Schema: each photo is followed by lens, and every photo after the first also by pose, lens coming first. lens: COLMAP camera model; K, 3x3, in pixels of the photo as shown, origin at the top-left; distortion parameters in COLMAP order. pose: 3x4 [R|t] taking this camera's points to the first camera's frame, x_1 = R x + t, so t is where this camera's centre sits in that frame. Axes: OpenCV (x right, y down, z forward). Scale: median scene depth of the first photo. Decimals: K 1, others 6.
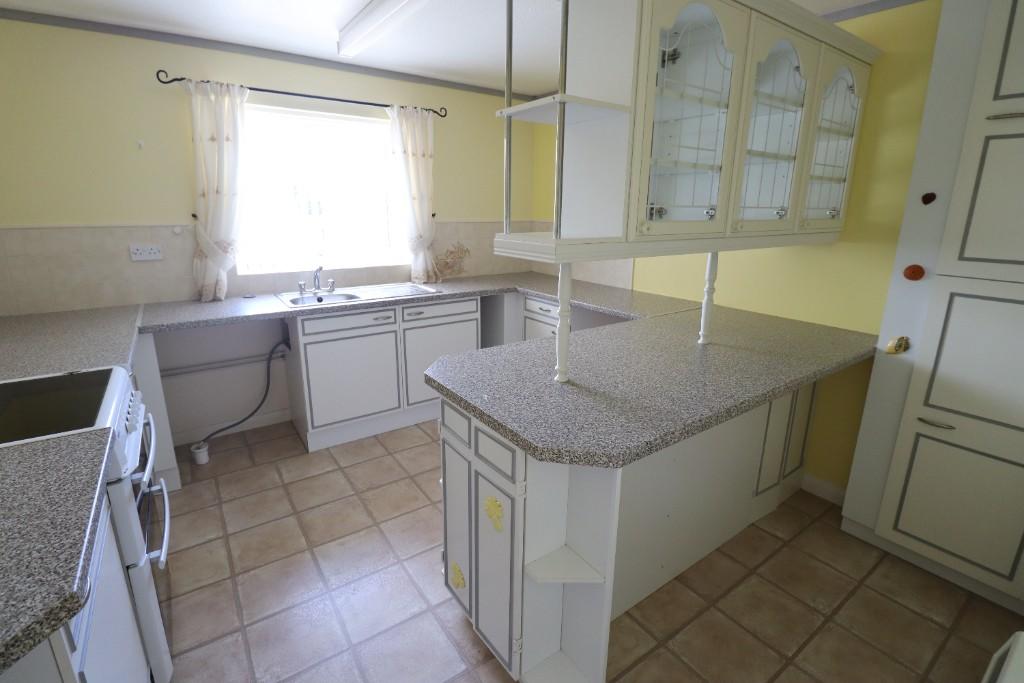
lens RADIAL K [[479.6, 0, 515.9], [0, 479.6, 338.8], [0, 0, 1]] dist [-0.010621, -0.007807]
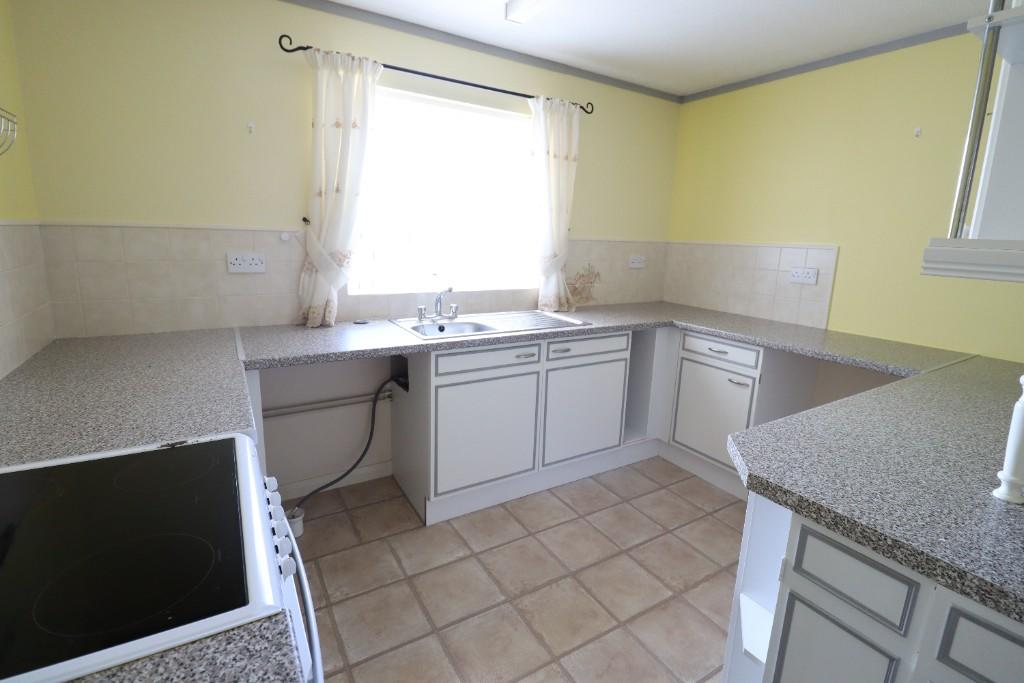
lens RADIAL K [[479.6, 0, 513.8], [0, 479.6, 337.7], [0, 0, 1]] dist [-0.010621, -0.007807]
pose [[0.997373, 0.036244, -0.062717, -0.266486], [-0.039834, 0.997581, -0.056964, -0.028570], [0.060501, 0.059313, 0.996404, 0.230413]]
